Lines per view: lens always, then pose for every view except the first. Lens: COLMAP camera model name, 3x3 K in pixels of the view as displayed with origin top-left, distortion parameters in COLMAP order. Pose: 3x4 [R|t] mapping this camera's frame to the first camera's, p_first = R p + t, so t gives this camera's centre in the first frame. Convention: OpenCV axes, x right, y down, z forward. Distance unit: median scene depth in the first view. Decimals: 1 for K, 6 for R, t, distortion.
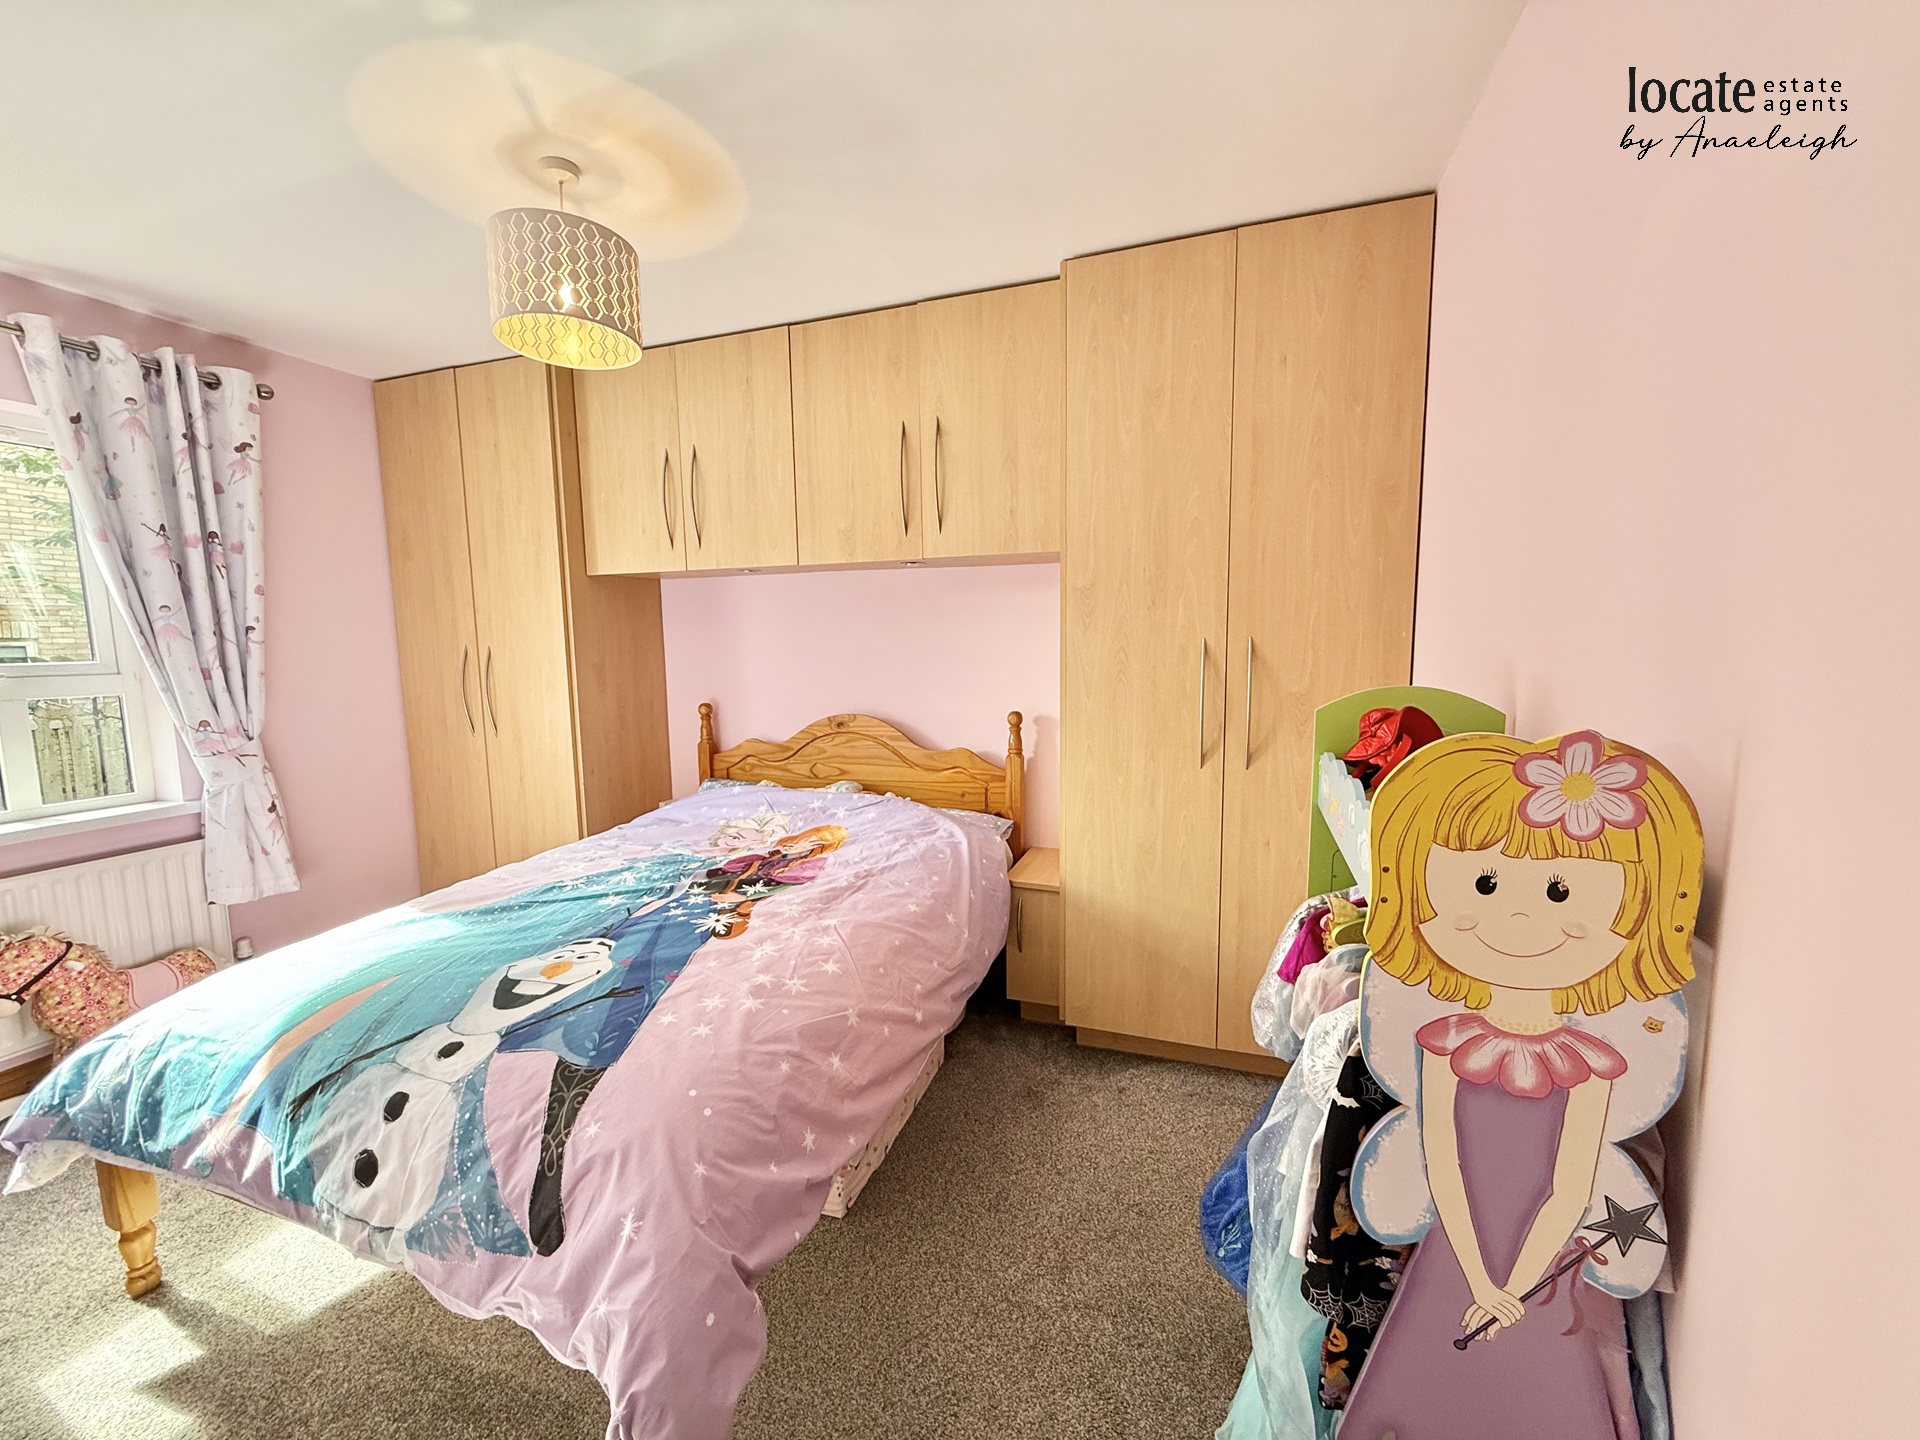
lens RADIAL K [[759.7, 0, 947.9], [0, 759.7, 718.2], [0, 0, 1]] dist [-0.002478, 0.000105]
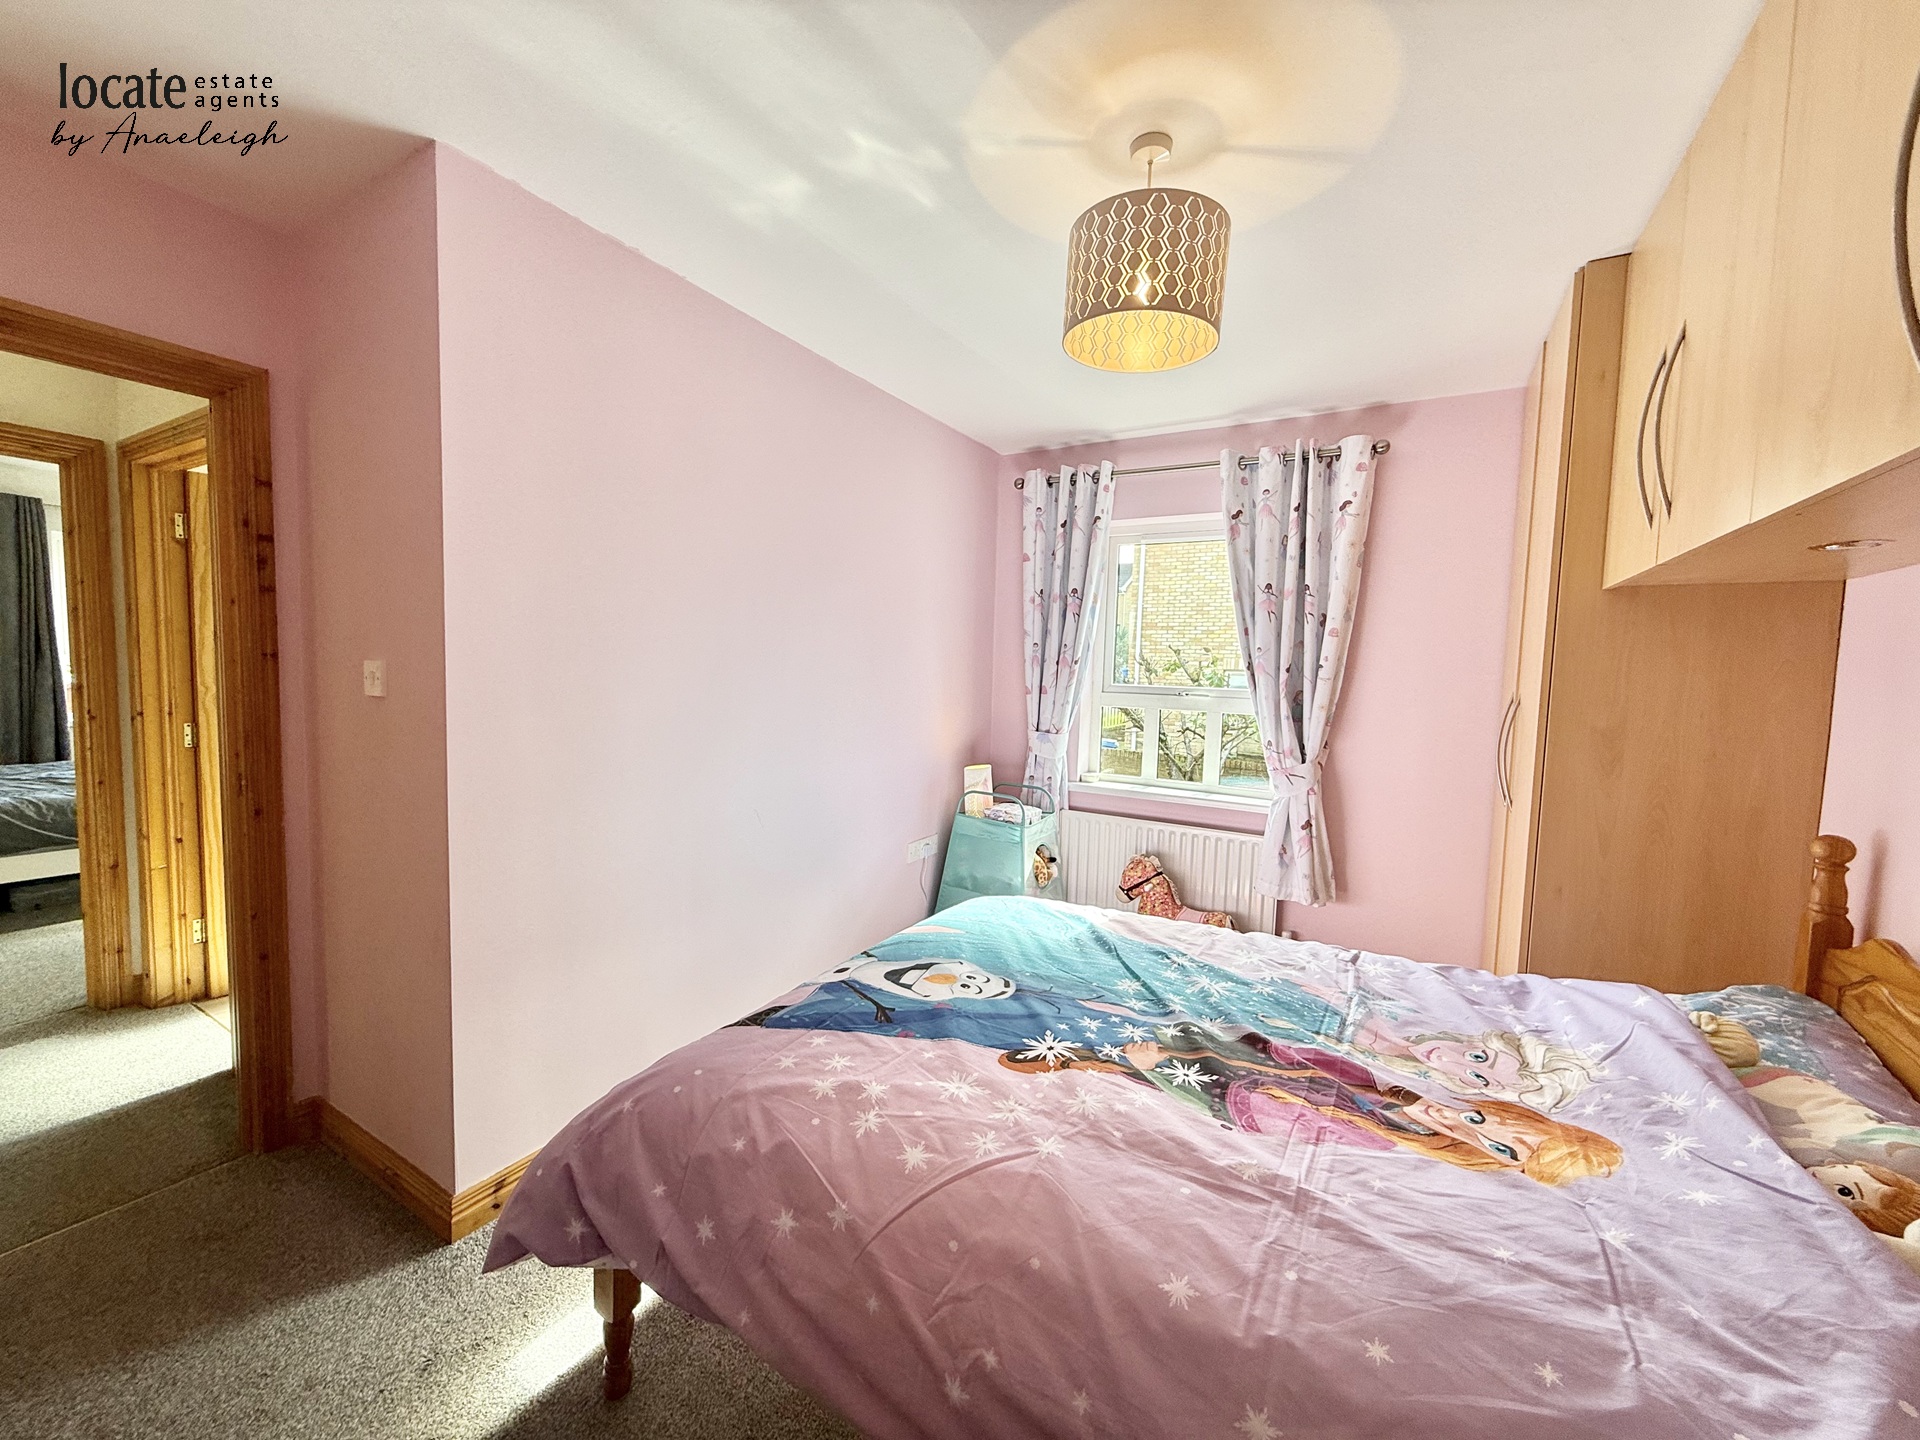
lens RADIAL K [[759.7, 0, 952.9], [0, 759.7, 718.5], [0, 0, 1]] dist [-0.002478, 0.000105]
pose [[-0.179441, 0.077979, -0.980673, 0.416676], [-0.137211, 0.985126, 0.103440, -0.118849], [0.974153, 0.153121, -0.166072, 0.942636]]
